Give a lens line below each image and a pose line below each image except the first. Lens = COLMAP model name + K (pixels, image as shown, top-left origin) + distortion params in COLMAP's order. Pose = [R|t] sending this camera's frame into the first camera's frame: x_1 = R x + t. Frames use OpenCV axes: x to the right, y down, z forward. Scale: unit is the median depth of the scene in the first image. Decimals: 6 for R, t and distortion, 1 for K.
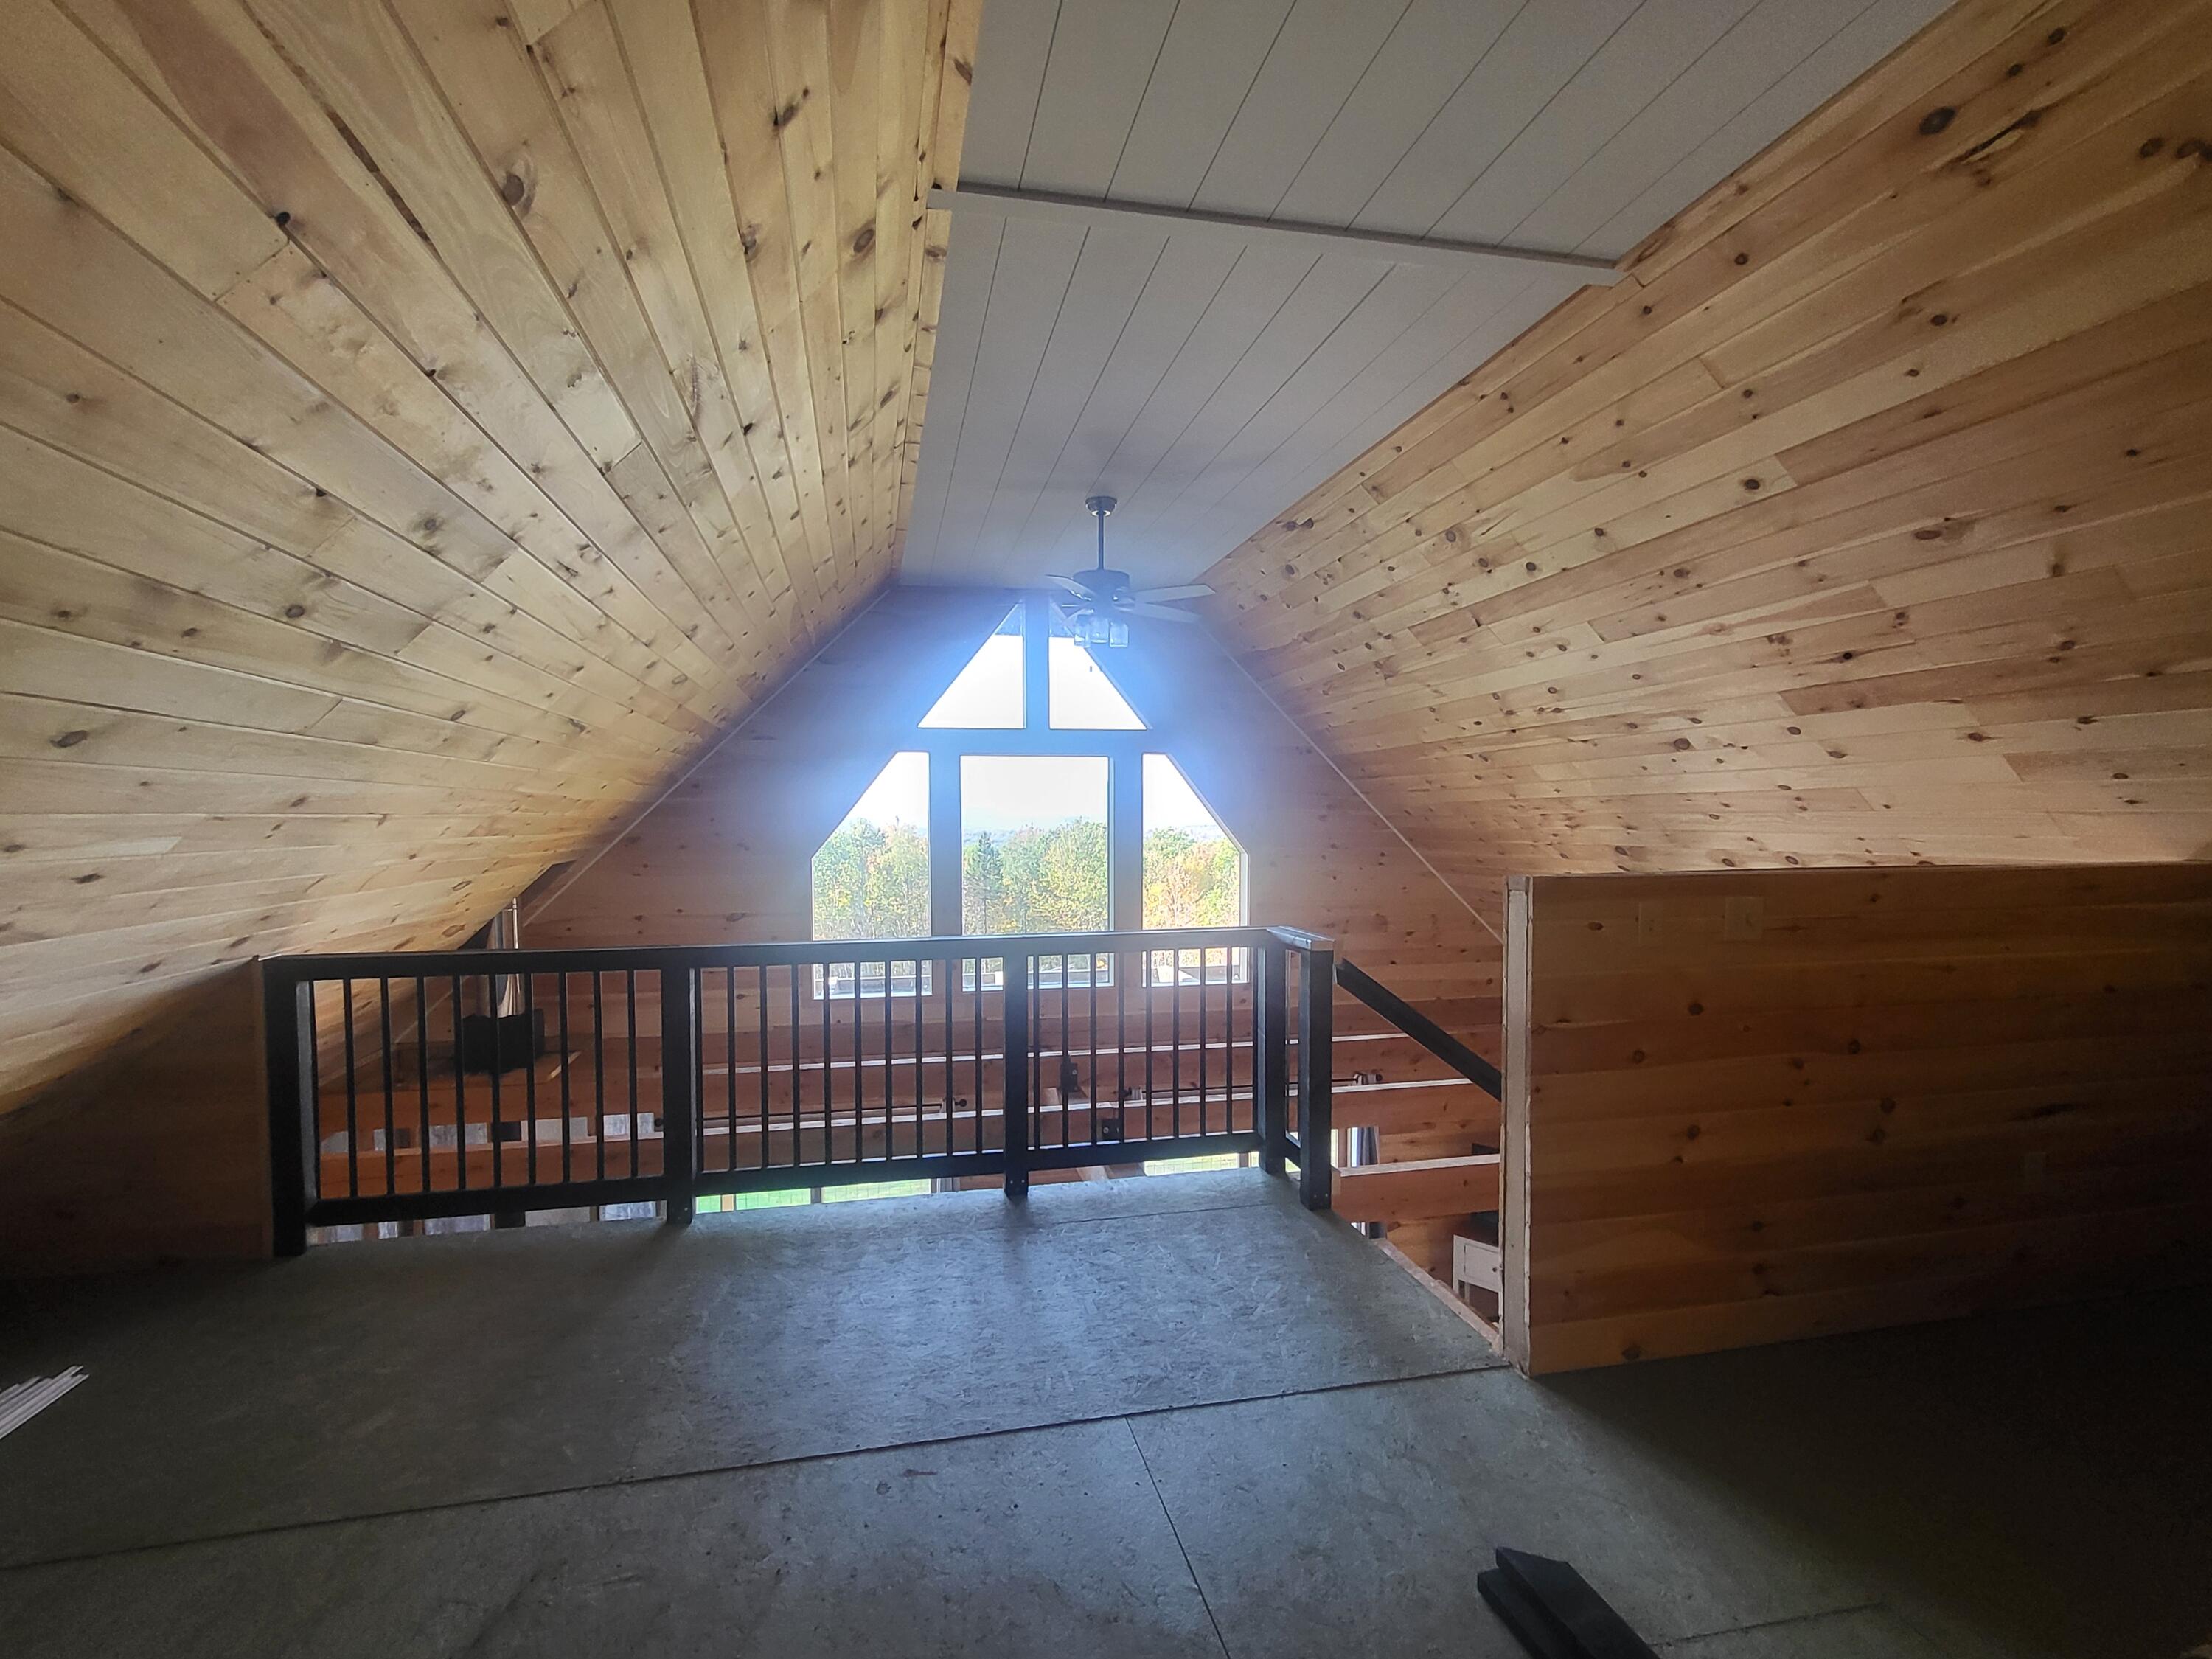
lens RADIAL K [[1011.3, 0, 1083.3], [0, 1011.3, 842.3], [0, 0, 1]] dist [0.005084, 0.000308]
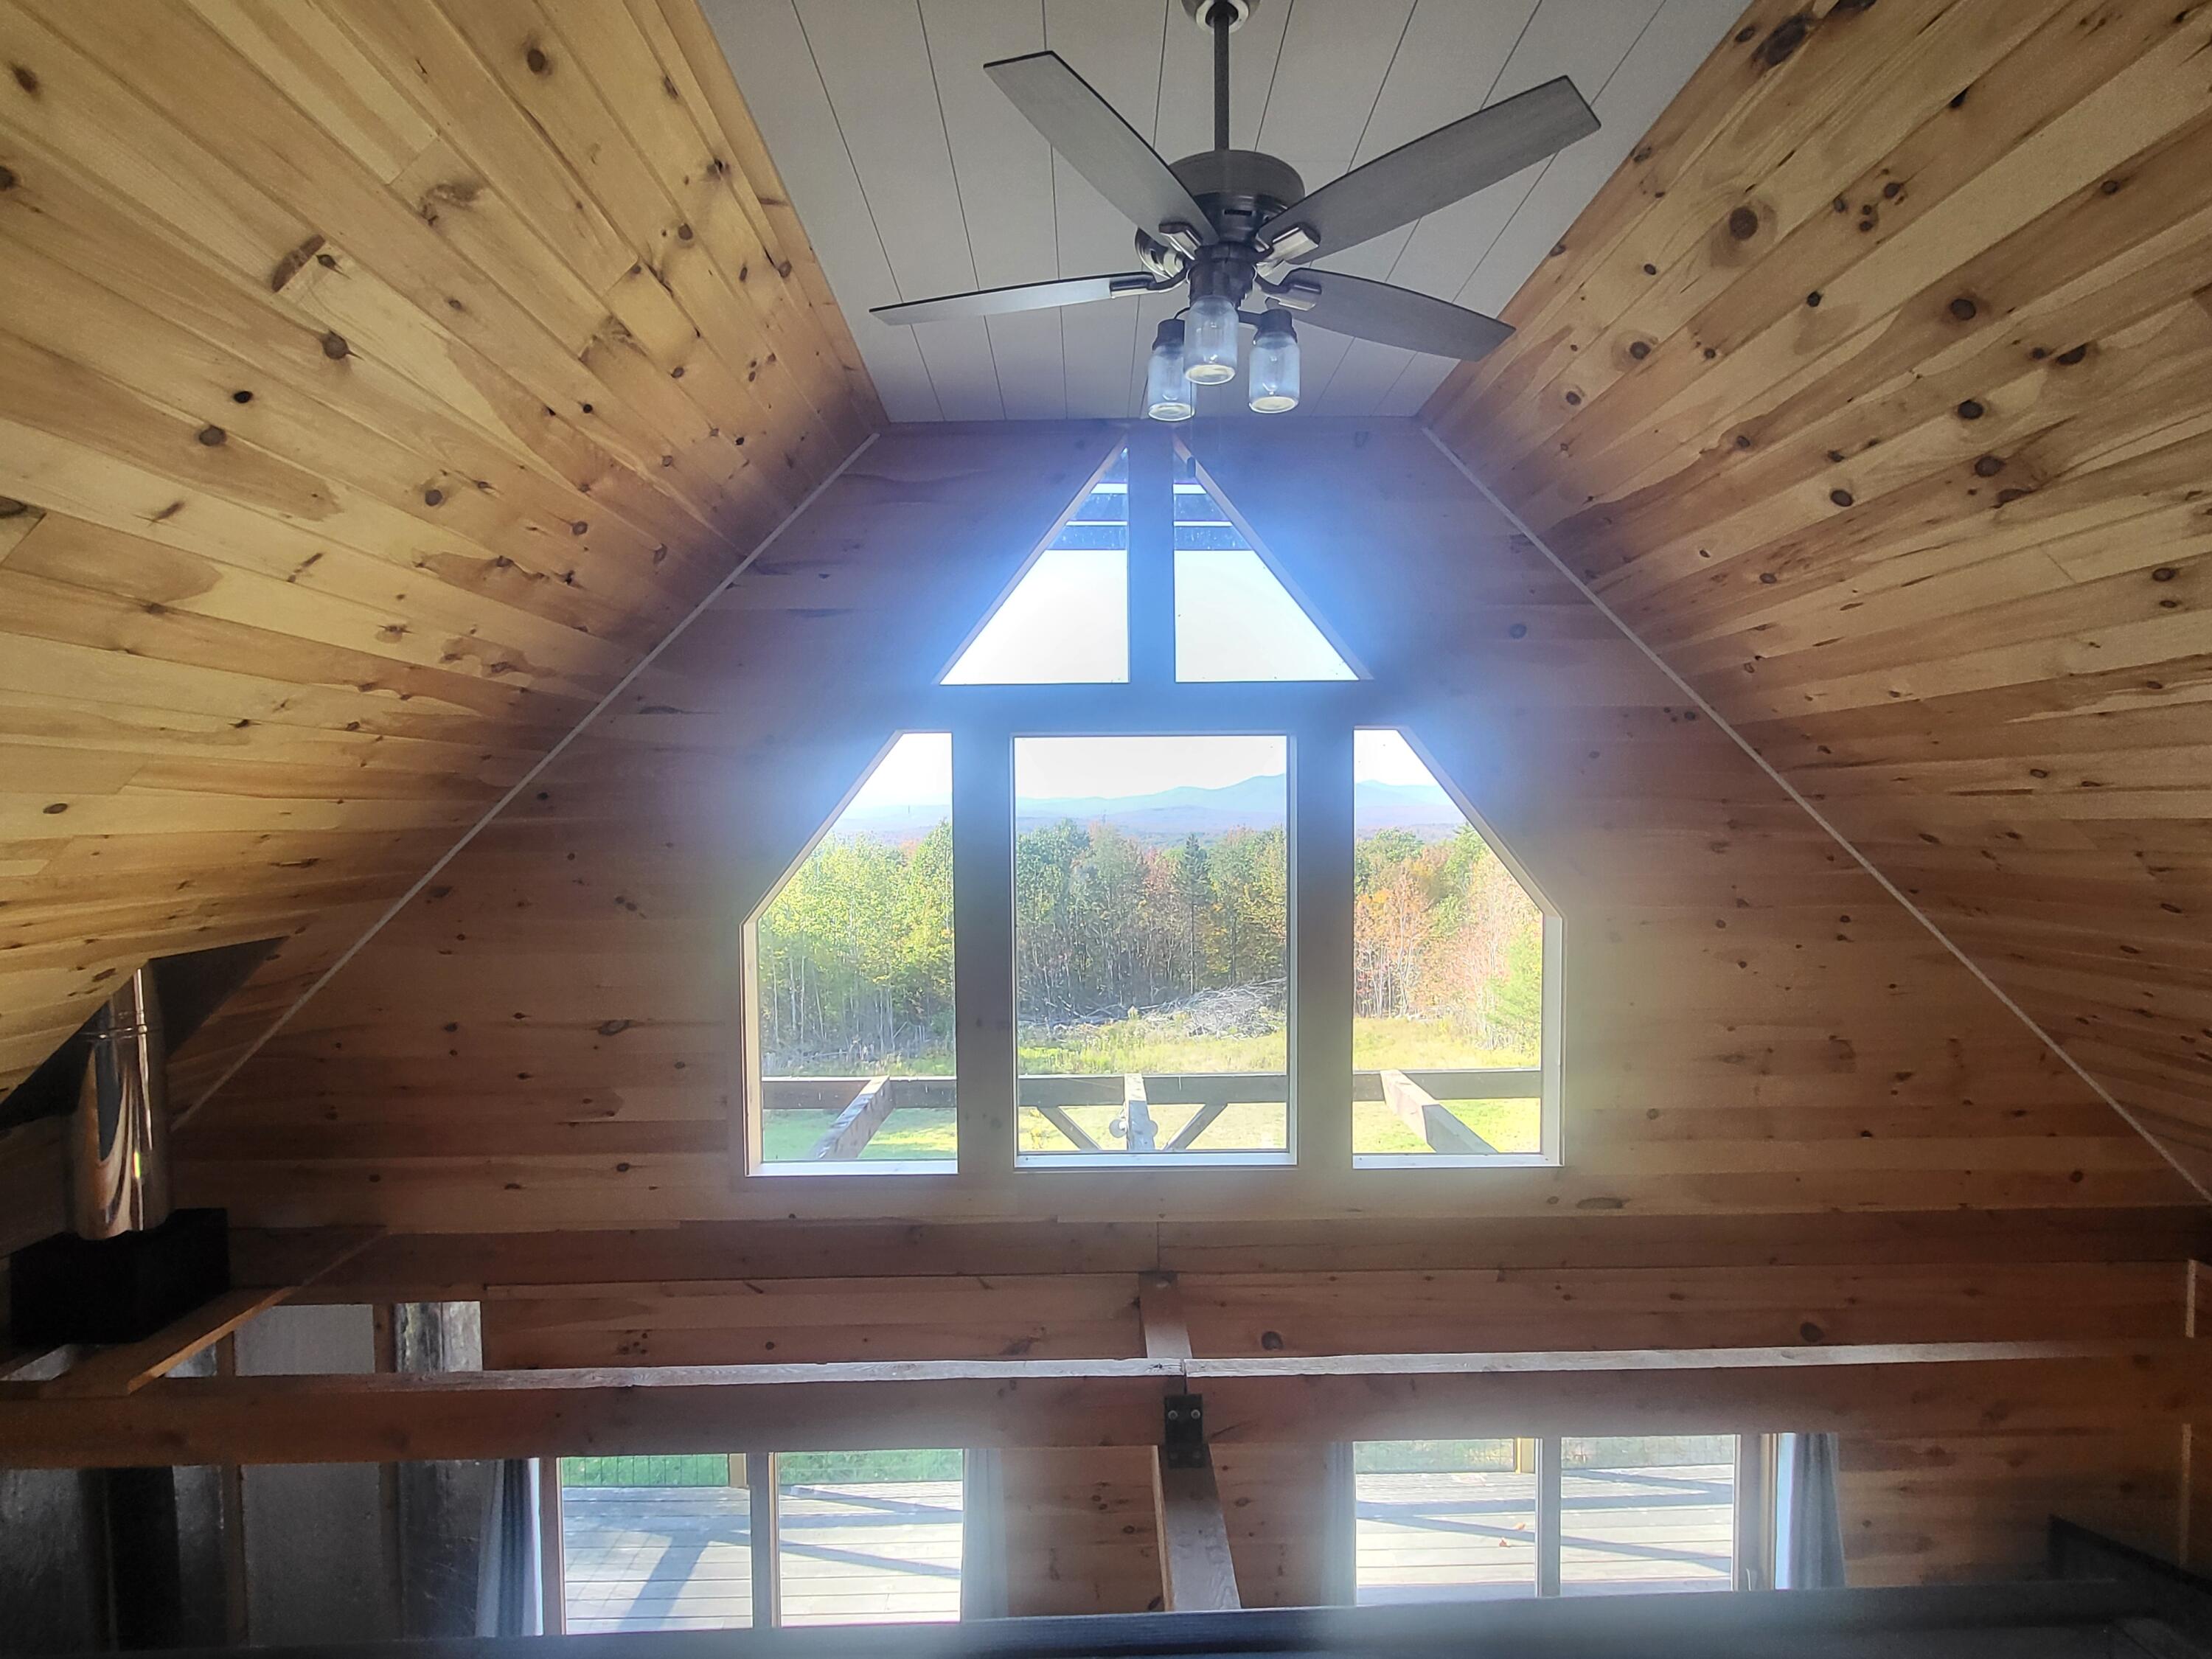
lens RADIAL K [[1011.3, 0, 1102.4], [0, 1011.3, 852.1], [0, 0, 1]] dist [0.005084, 0.000308]
pose [[0.981006, 0.002282, -0.193962, 0.033409], [-0.000137, 0.999939, 0.011072, -0.028628], [0.193976, -0.010835, 0.980946, 0.464623]]
